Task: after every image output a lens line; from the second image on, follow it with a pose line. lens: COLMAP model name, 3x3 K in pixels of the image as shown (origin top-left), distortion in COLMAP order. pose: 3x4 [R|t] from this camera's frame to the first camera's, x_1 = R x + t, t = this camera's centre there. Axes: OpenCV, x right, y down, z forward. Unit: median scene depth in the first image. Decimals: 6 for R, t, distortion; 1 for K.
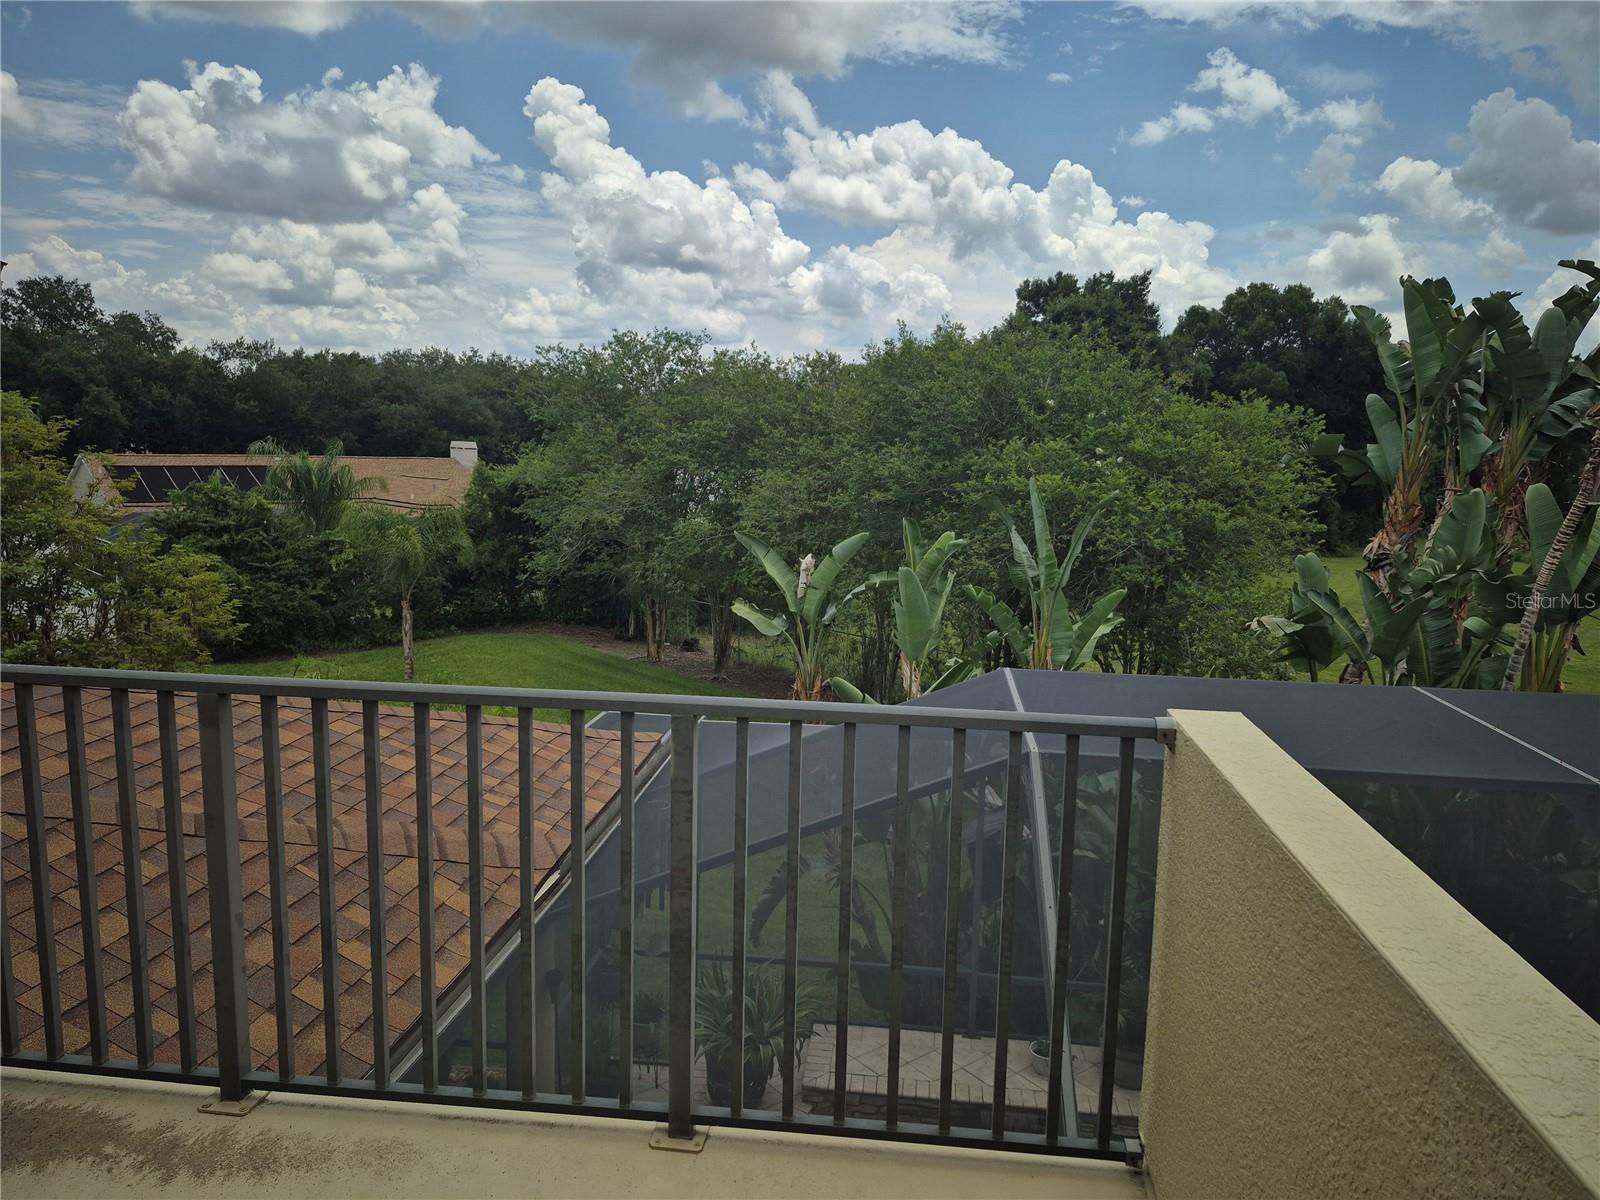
lens RADIAL K [[1111.9, 0, 801.4], [0, 1111.9, 613.0], [0, 0, 1]] dist [0.057457, -0.057411]
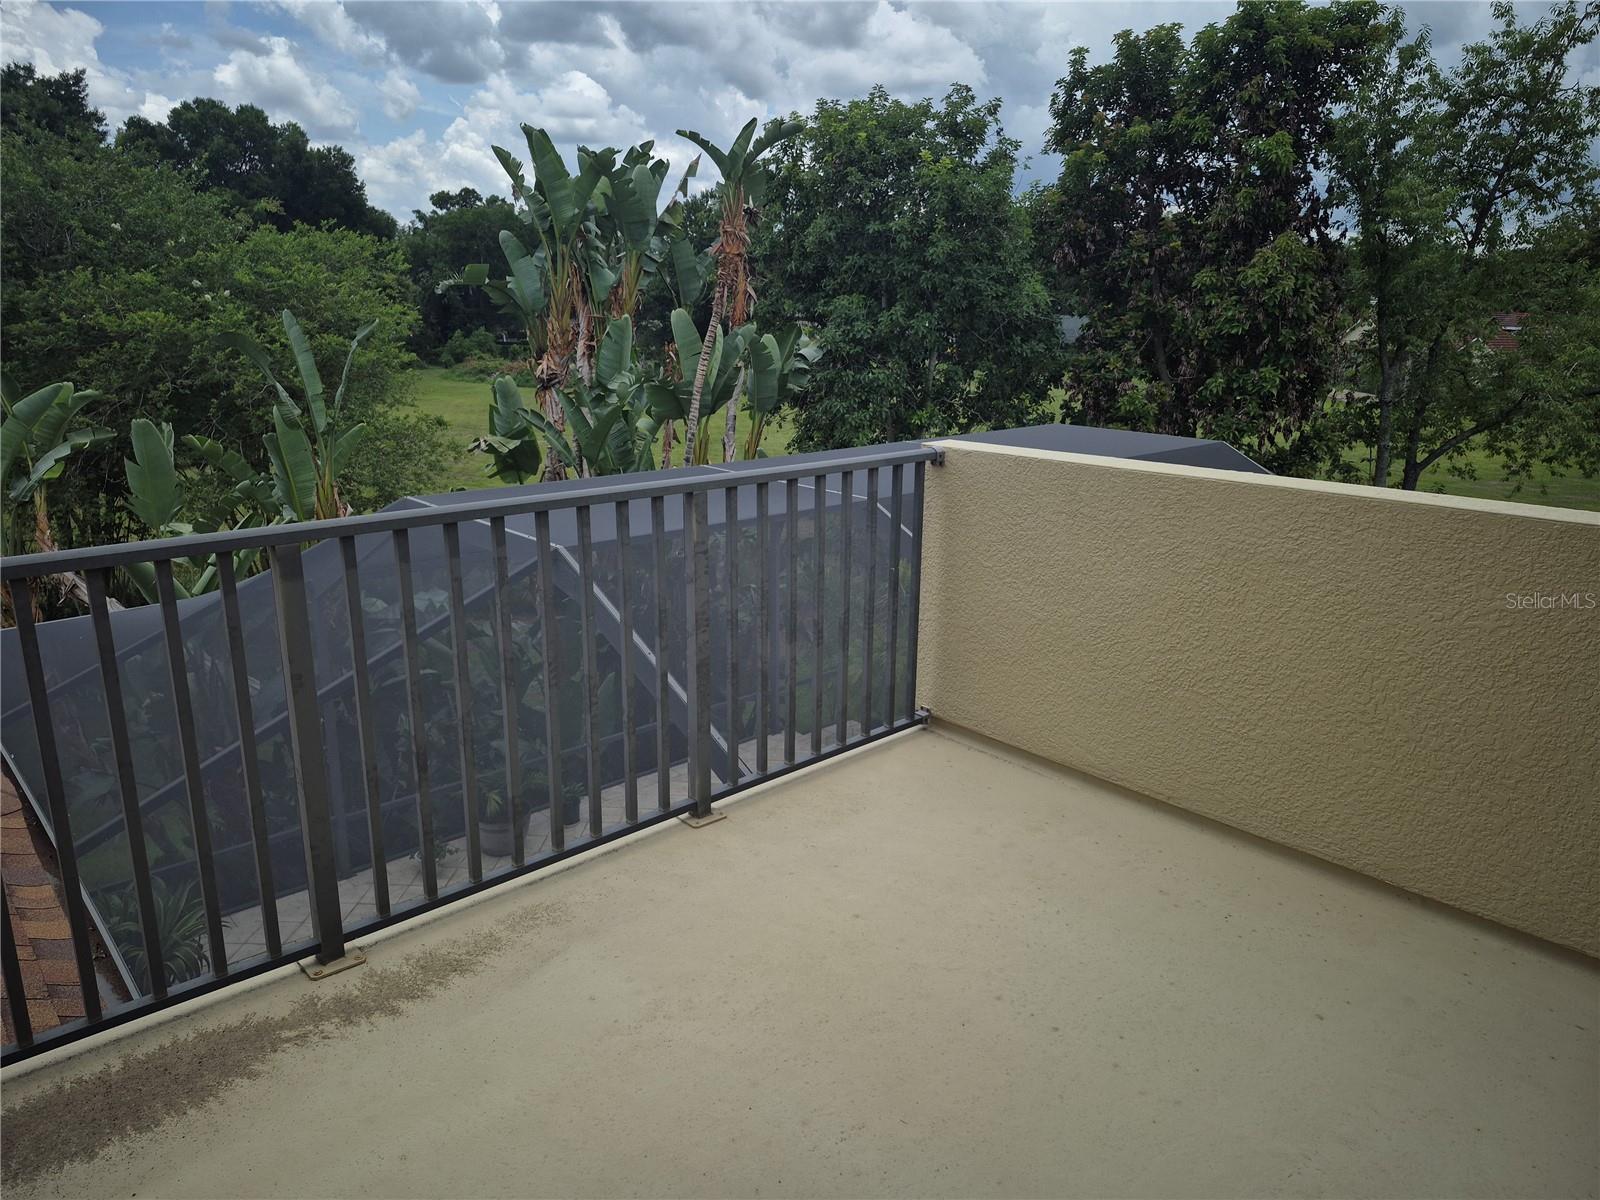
lens RADIAL K [[1116.7, 0, 816.9], [0, 1116.7, 601.0], [0, 0, 1]] dist [0.078894, -0.104185]
pose [[0.647691, -0.215658, 0.730745, -0.215838], [0.120419, 0.976025, 0.181313, -0.000674], [-0.752327, -0.029439, 0.658132, 0.009729]]
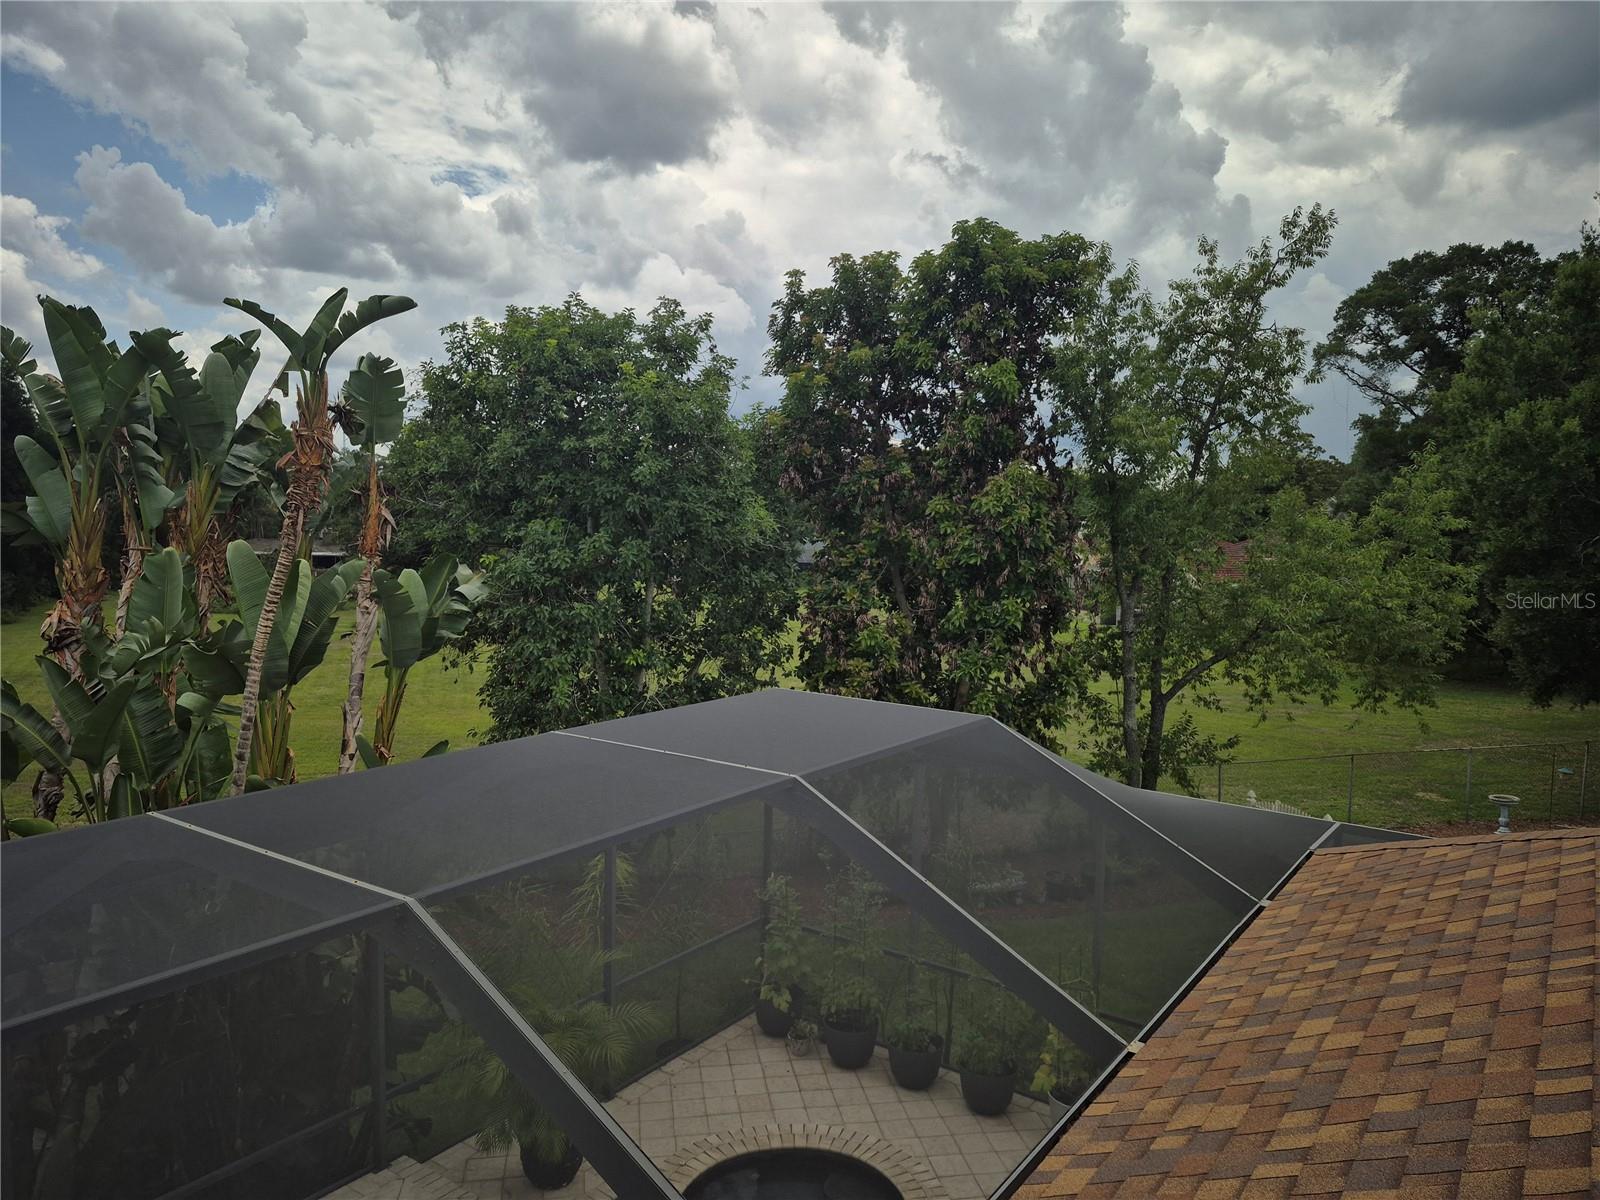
lens RADIAL K [[1111.9, 0, 801.4], [0, 1111.9, 613.0], [0, 0, 1]] dist [0.057457, -0.057411]
pose [[0.480240, -0.088740, 0.872637, 0.057545], [0.128781, 0.991221, 0.029927, -0.019945], [-0.867632, 0.098007, 0.487452, 0.131438]]
